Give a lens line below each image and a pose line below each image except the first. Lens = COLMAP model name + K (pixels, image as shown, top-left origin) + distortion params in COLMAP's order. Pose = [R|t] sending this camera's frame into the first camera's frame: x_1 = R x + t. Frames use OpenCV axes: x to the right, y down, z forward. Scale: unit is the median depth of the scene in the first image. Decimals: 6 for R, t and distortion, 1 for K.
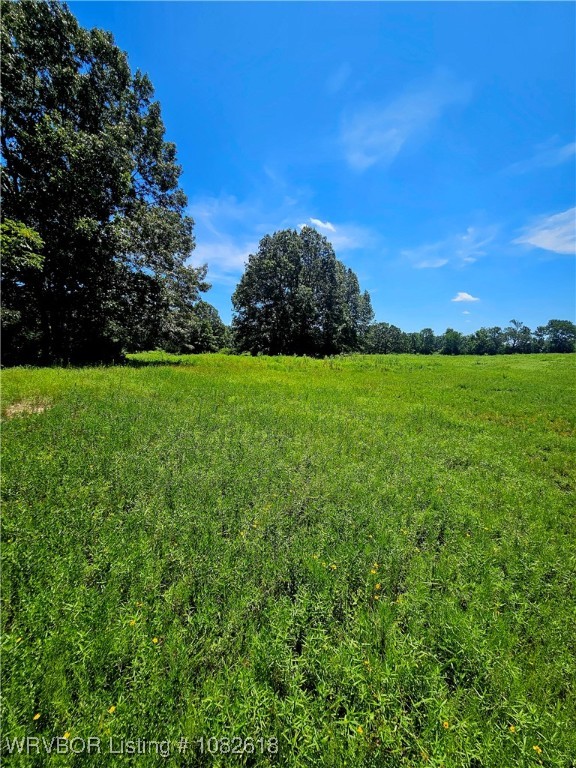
lens RADIAL K [[317.3, 0, 287.8], [0, 317.3, 381.9], [0, 0, 1]] dist [0.000424, 0.000592]
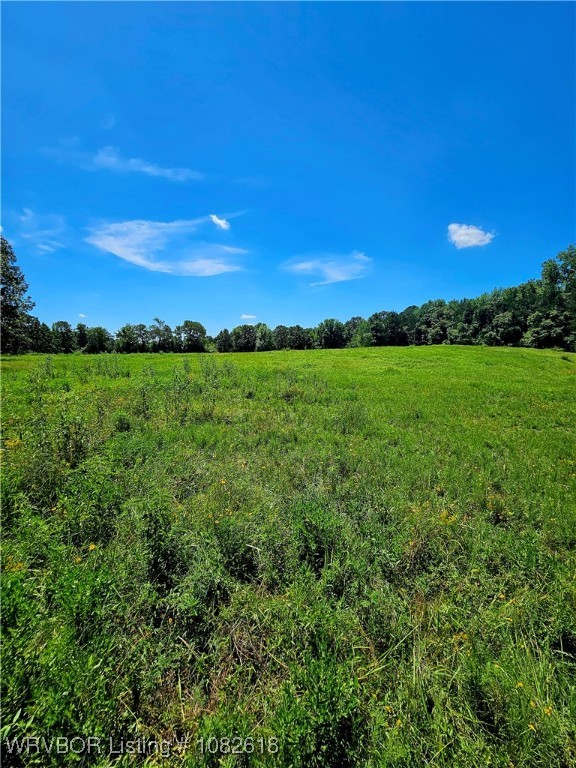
lens RADIAL K [[317.3, 0, 288.1], [0, 317.3, 388.0], [0, 0, 1]] dist [0.000424, 0.000592]
pose [[0.386505, -0.130970, 0.912941, -0.297890], [0.106382, 0.989590, 0.096928, -0.117450], [-0.916132, 0.059658, 0.396414, 0.943729]]
